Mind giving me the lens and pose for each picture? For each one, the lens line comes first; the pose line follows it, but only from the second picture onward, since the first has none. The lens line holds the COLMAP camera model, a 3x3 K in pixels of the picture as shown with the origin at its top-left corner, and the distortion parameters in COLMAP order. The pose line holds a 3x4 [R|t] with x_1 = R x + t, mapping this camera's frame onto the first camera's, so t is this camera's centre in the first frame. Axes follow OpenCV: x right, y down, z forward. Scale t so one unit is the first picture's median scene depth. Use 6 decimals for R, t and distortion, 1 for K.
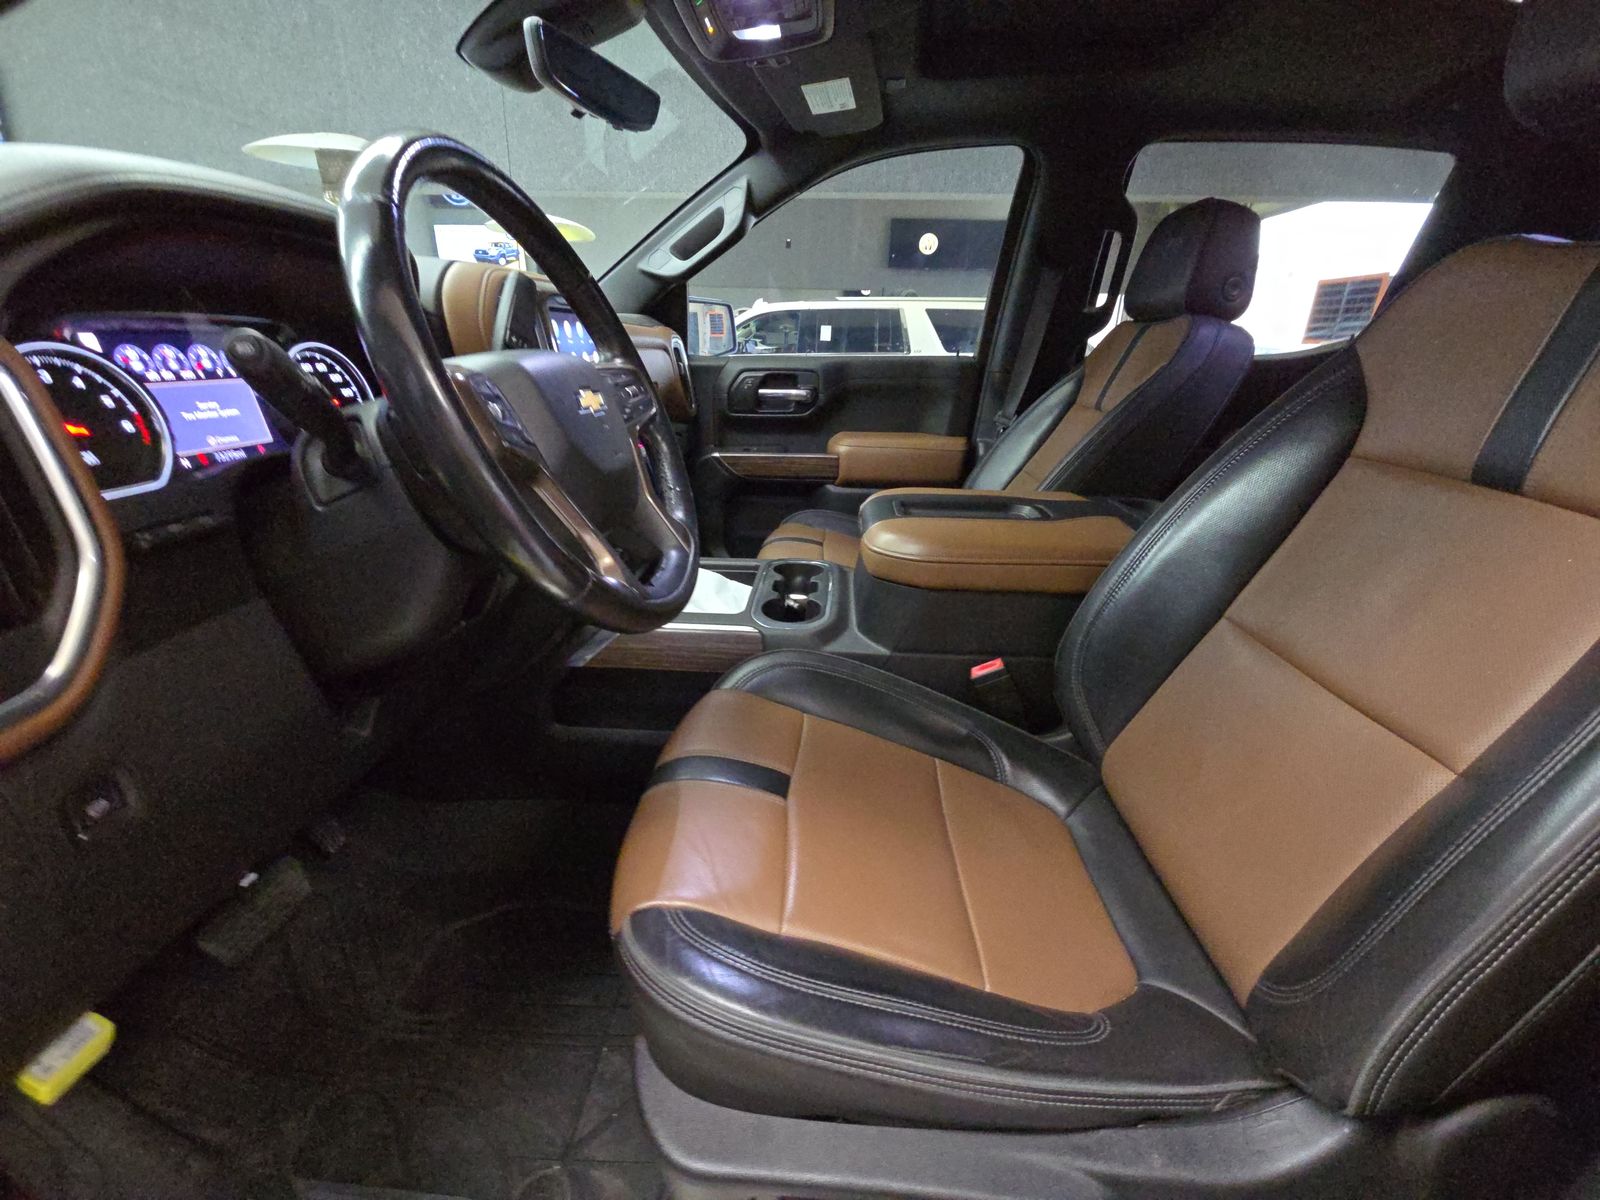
lens RADIAL K [[646.9, 0, 802.5], [0, 646.9, 584.5], [0, 0, 1]] dist [0.018425, -0.014010]
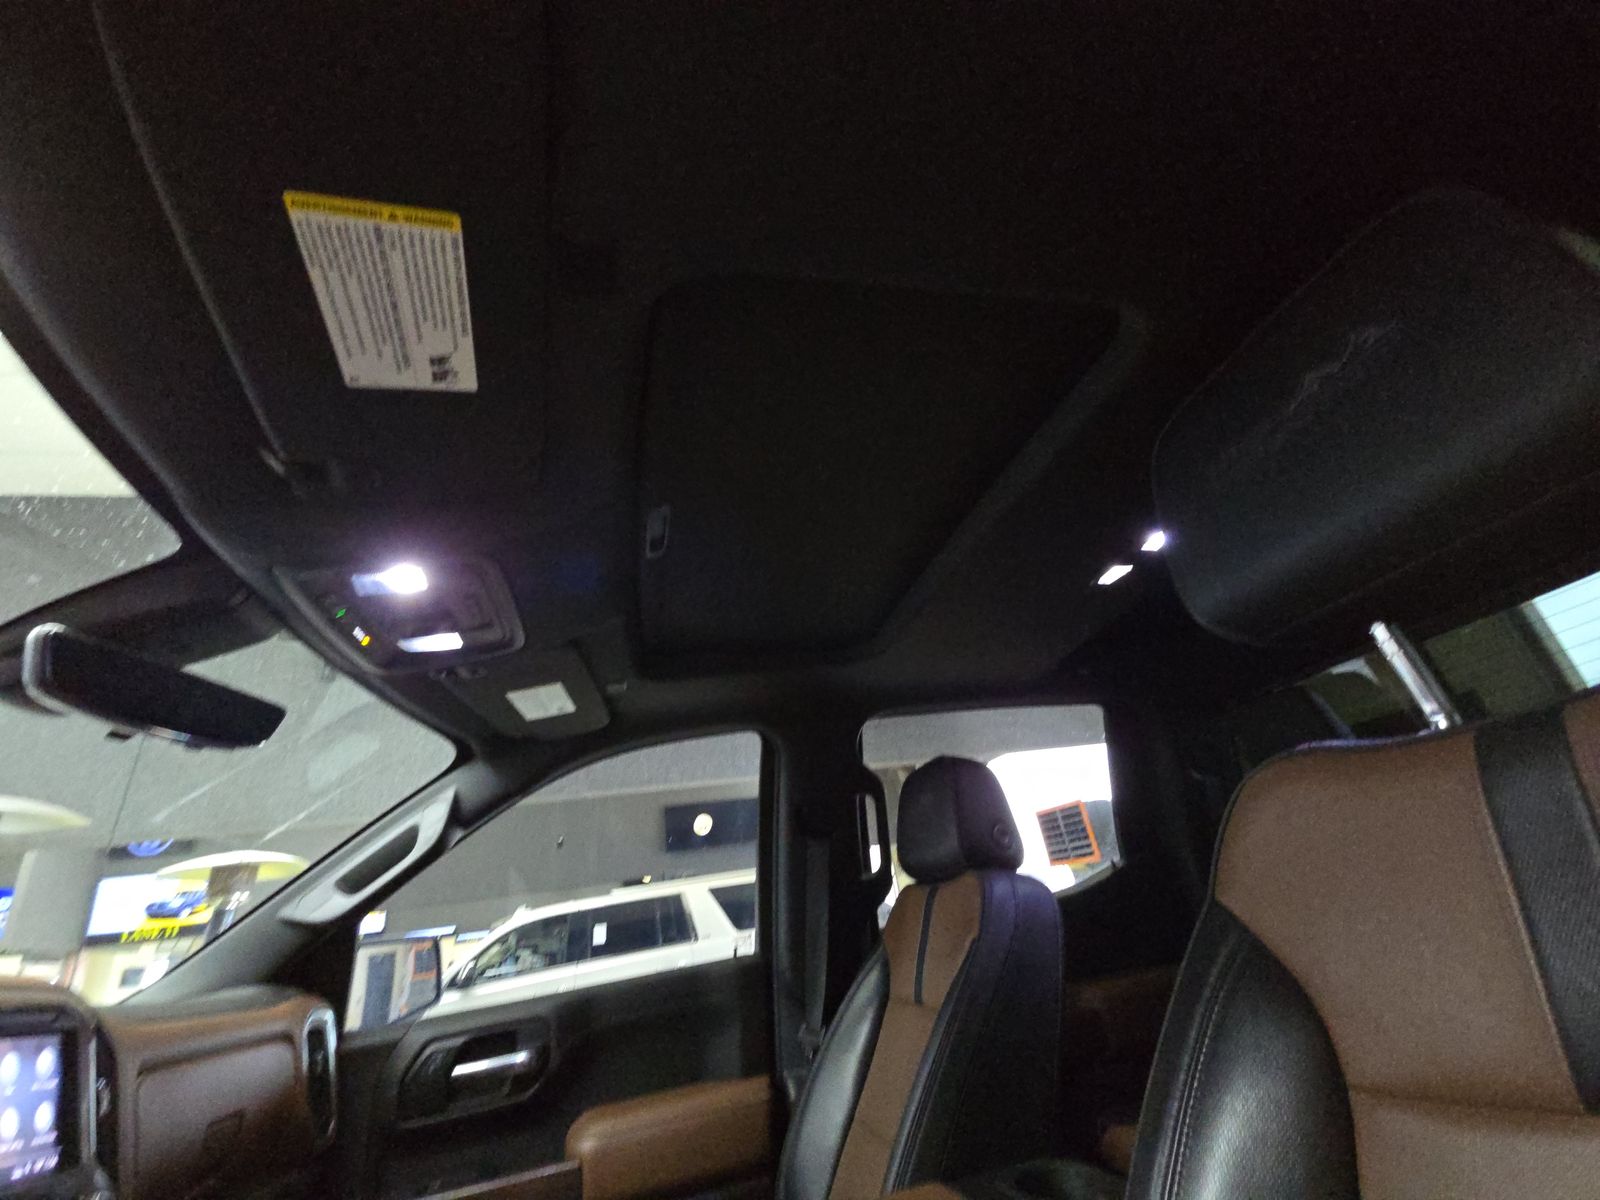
lens RADIAL K [[646.9, 0, 802.5], [0, 646.9, 584.5], [0, 0, 1]] dist [0.018425, -0.014010]
pose [[0.945658, -0.008515, 0.325051, 0.060584], [0.247511, 0.667154, -0.702598, -0.076091], [-0.210877, 0.744871, 0.633007, 0.135861]]
